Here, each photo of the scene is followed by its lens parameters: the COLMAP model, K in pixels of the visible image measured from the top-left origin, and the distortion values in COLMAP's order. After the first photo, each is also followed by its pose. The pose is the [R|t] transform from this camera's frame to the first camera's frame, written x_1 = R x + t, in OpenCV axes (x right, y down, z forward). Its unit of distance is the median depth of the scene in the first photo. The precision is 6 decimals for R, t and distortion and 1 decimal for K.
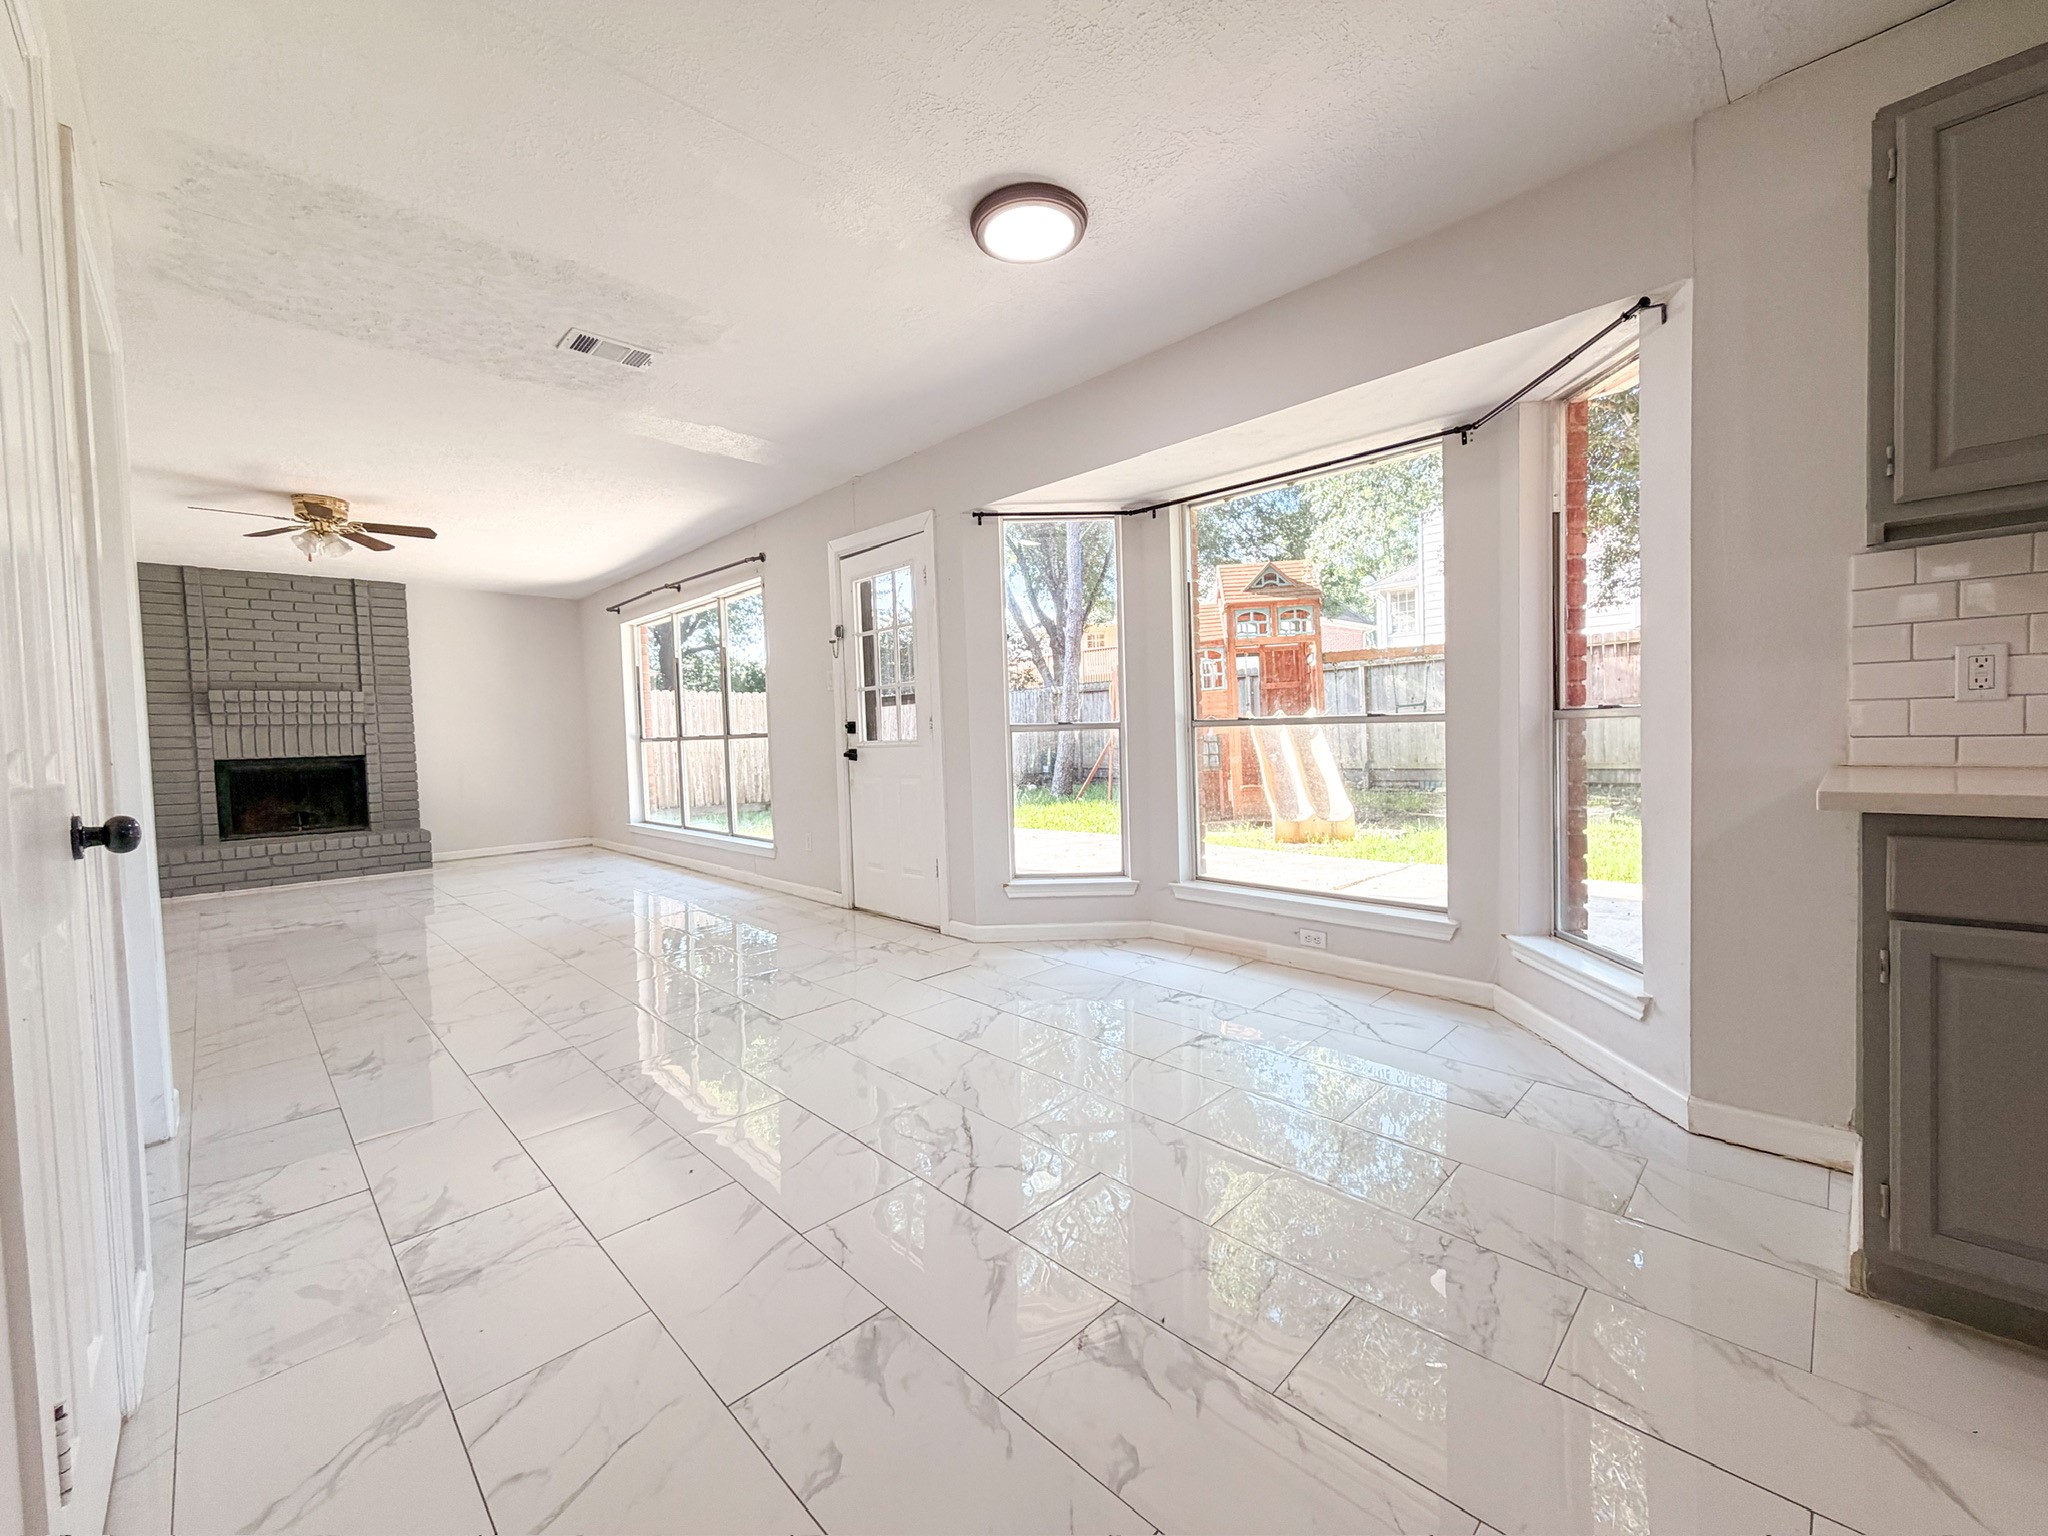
lens RADIAL K [[816.2, 0, 1028.5], [0, 816.2, 778.0], [0, 0, 1]] dist [-0.001405, 0.000909]
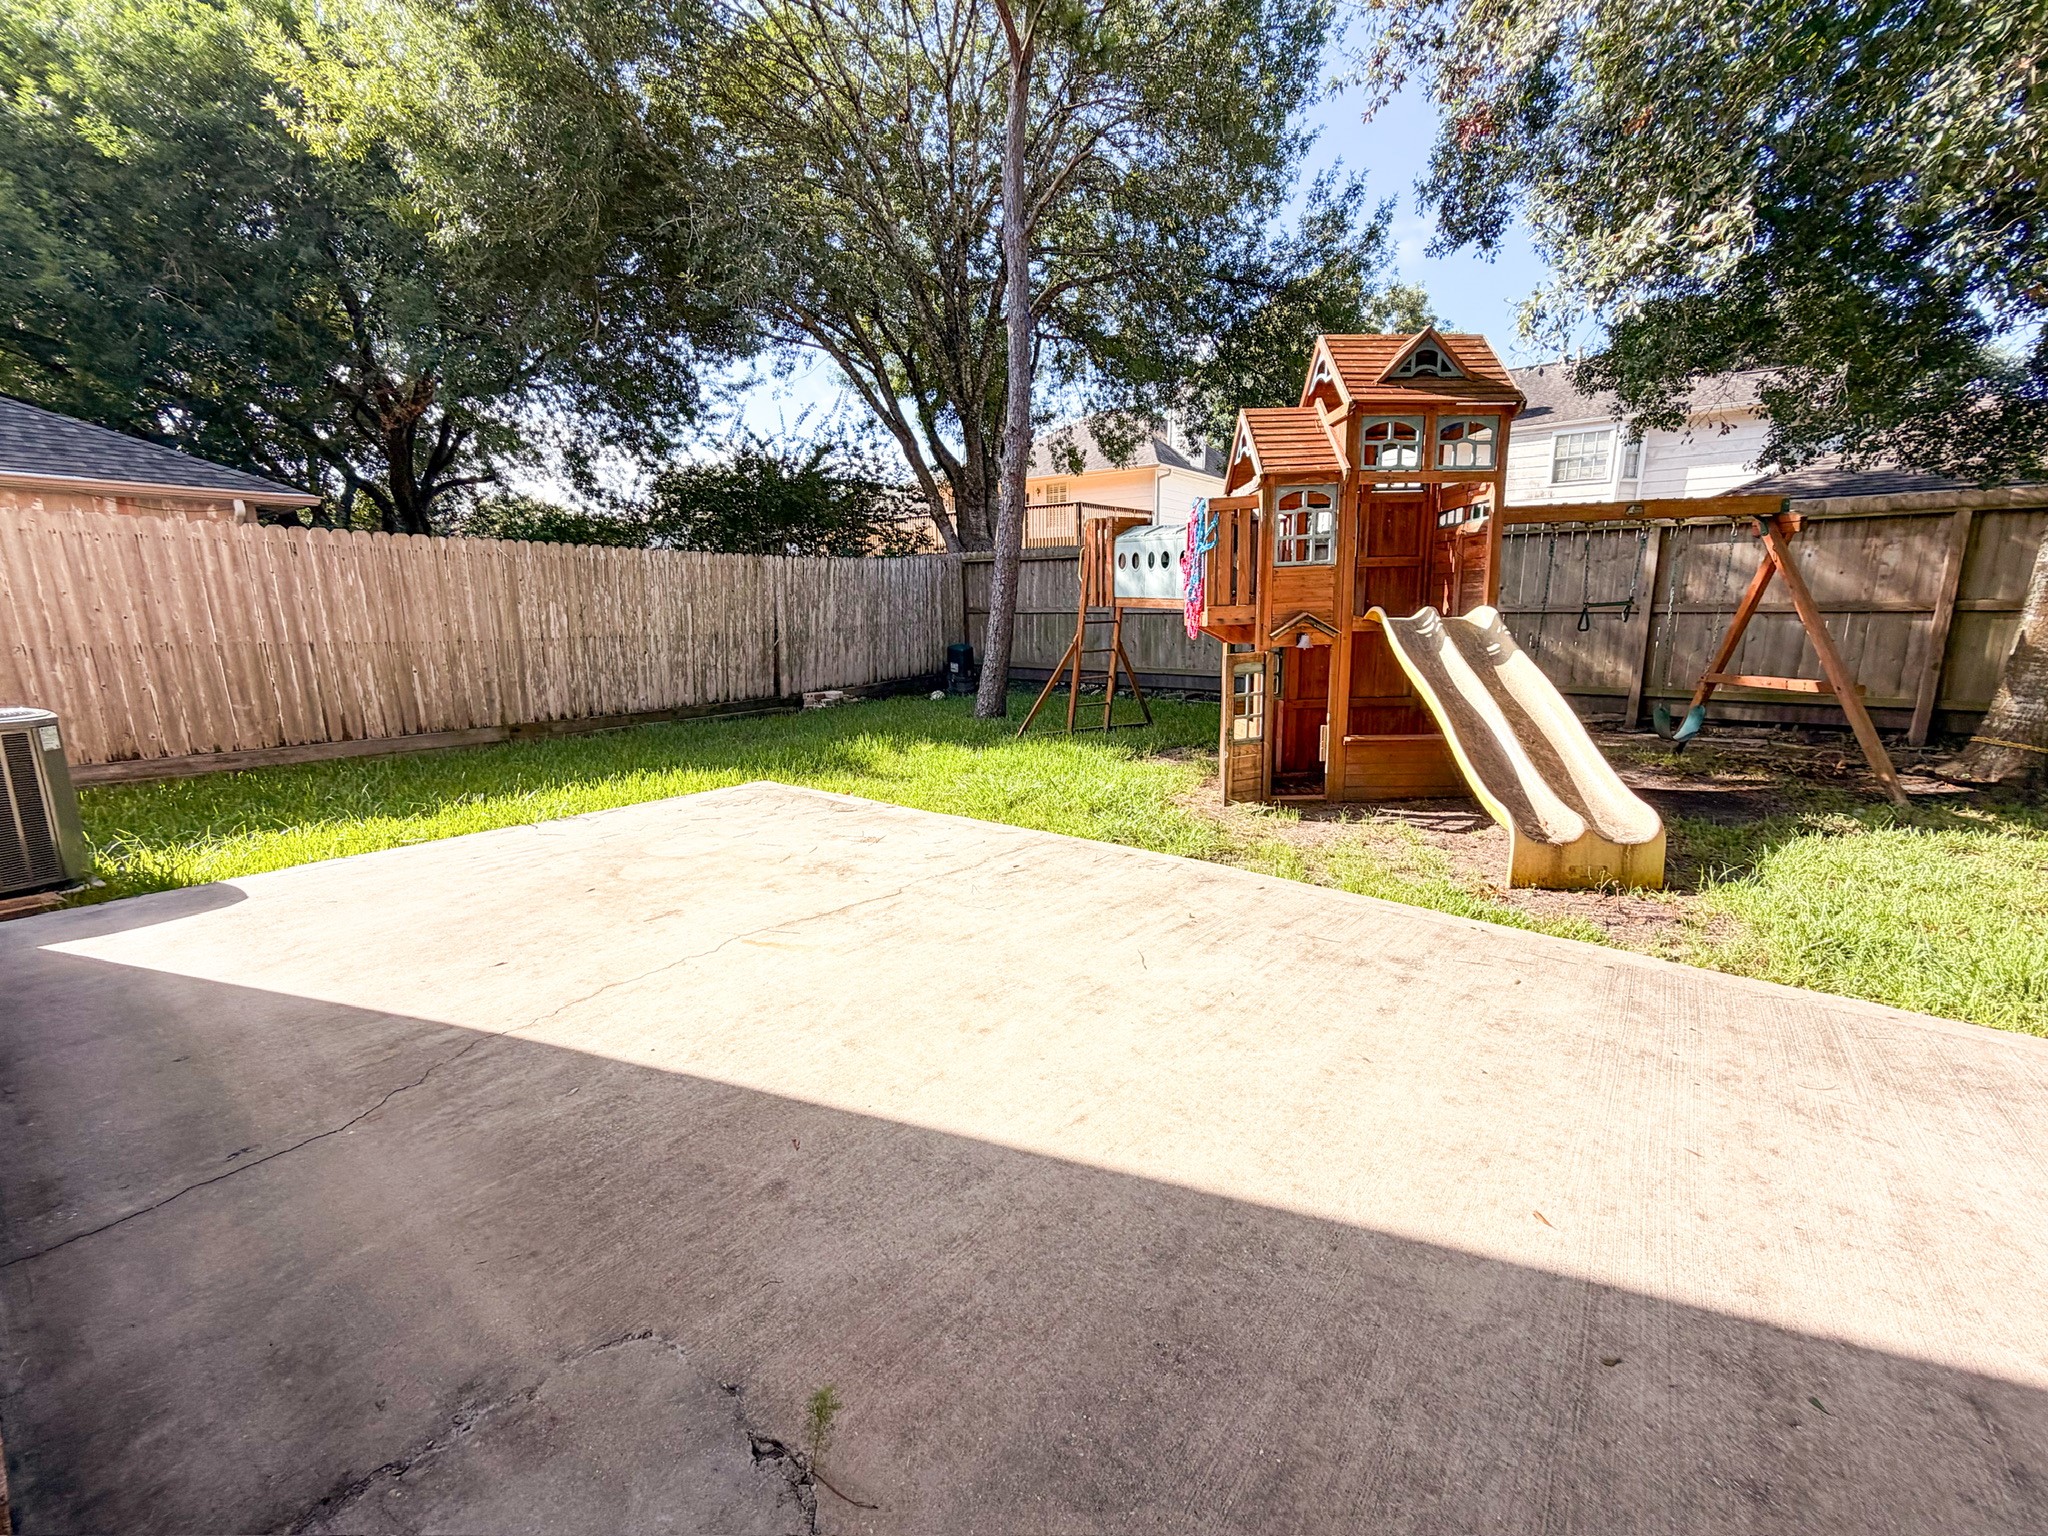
lens RADIAL K [[816.2, 0, 1032.8], [0, 816.2, 768.9], [0, 0, 1]] dist [-0.001405, 0.000909]
pose [[0.986573, -0.002764, 0.163297, -0.052472], [-0.020683, 0.989692, 0.141710, -0.045776], [-0.162005, -0.143185, 0.976346, 0.469159]]
